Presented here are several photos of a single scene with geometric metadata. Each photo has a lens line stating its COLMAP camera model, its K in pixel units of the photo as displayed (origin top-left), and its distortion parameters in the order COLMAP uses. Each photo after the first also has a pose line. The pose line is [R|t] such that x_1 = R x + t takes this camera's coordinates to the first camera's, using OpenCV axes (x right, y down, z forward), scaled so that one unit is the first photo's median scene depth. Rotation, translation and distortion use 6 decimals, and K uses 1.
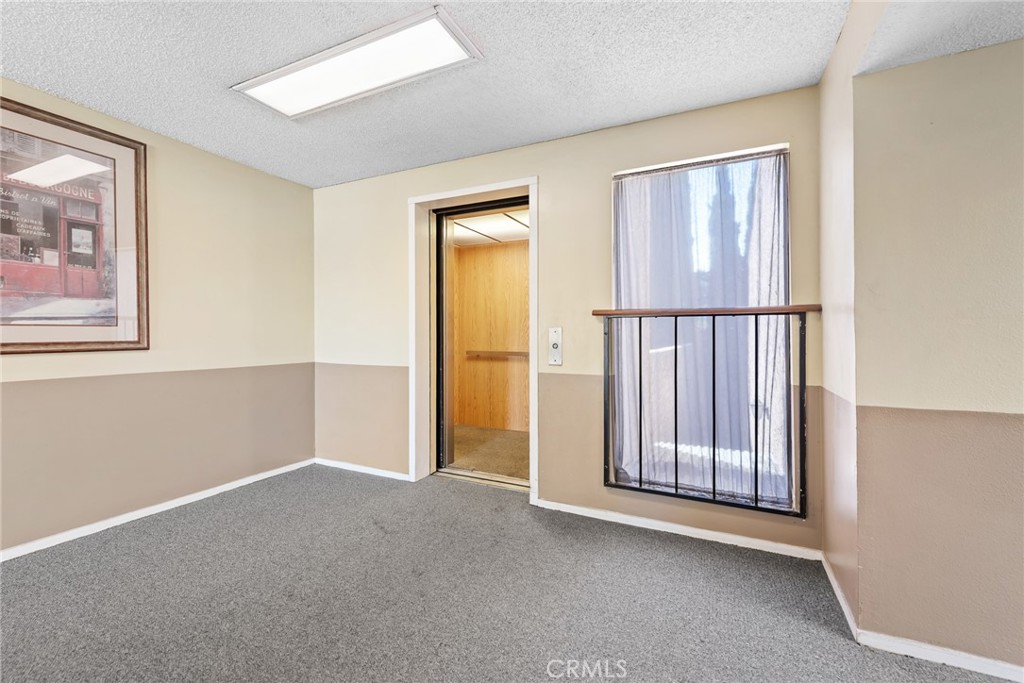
lens RADIAL K [[388.1, 0, 509.2], [0, 388.1, 332.3], [0, 0, 1]] dist [0.000221, -0.000011]
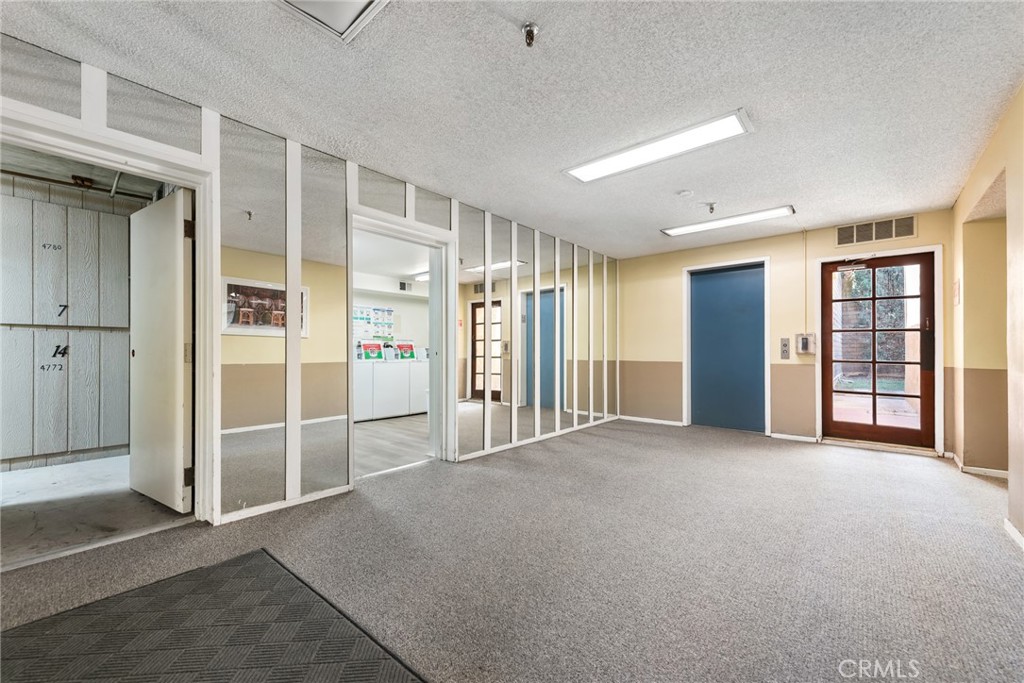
lens RADIAL K [[405.9, 0, 513.2], [0, 405.9, 349.8], [0, 0, 1]] dist [-0.000545, -0.000079]
pose [[0.982396, 0.000280, -0.186810, -0.805249], [-0.000854, 0.999995, -0.002993, 0.048149], [0.186808, 0.003100, 0.982391, -1.174235]]
